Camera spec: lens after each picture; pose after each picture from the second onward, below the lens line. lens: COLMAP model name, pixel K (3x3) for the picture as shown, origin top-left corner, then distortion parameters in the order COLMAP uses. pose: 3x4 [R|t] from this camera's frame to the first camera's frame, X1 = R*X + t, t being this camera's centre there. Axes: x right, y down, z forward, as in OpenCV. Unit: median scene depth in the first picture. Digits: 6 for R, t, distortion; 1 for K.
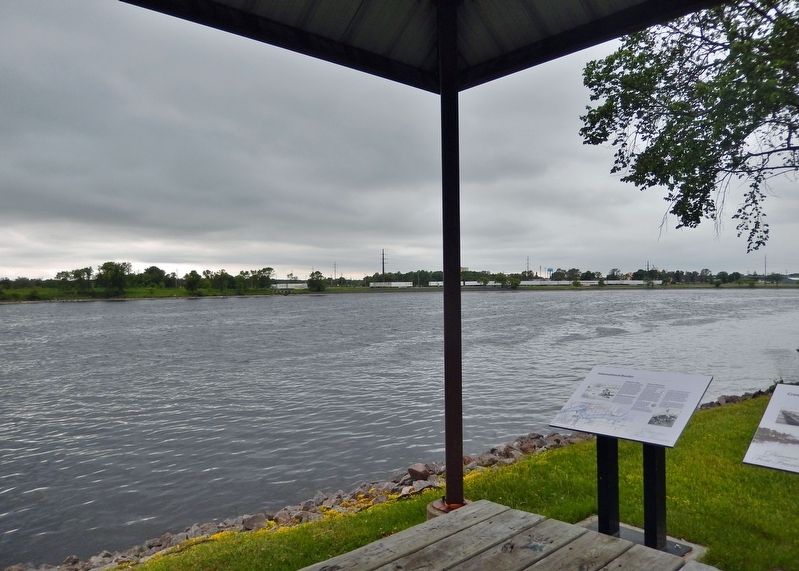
lens RADIAL K [[585.1, 0, 399.5], [0, 585.1, 285.5], [0, 0, 1]] dist [-0.001086, -0.004876]
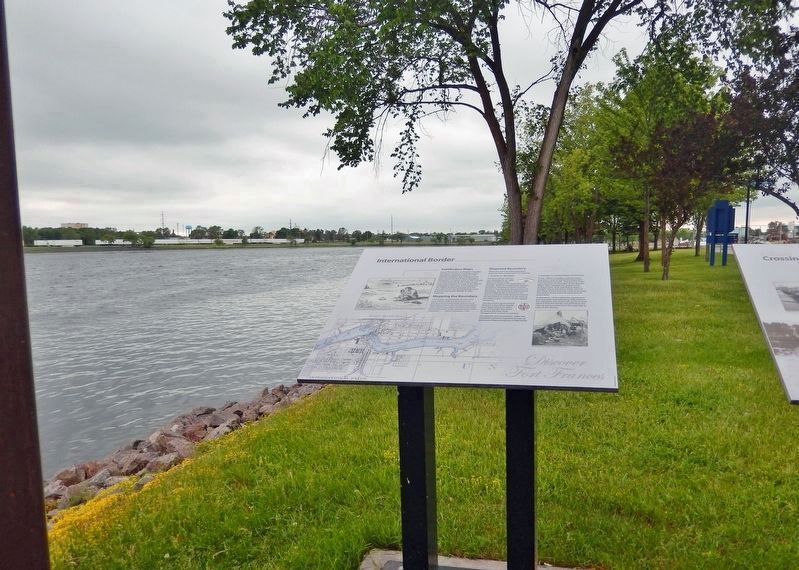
lens RADIAL K [[632.1, 0, 399.5], [0, 632.1, 285.0], [0, 0, 1]] dist [0.002664, -0.003114]
pose [[0.840455, -0.039820, 0.540417, 0.015146], [0.005665, 0.997887, 0.064718, 0.028222], [-0.541852, -0.051331, 0.838905, 0.115711]]
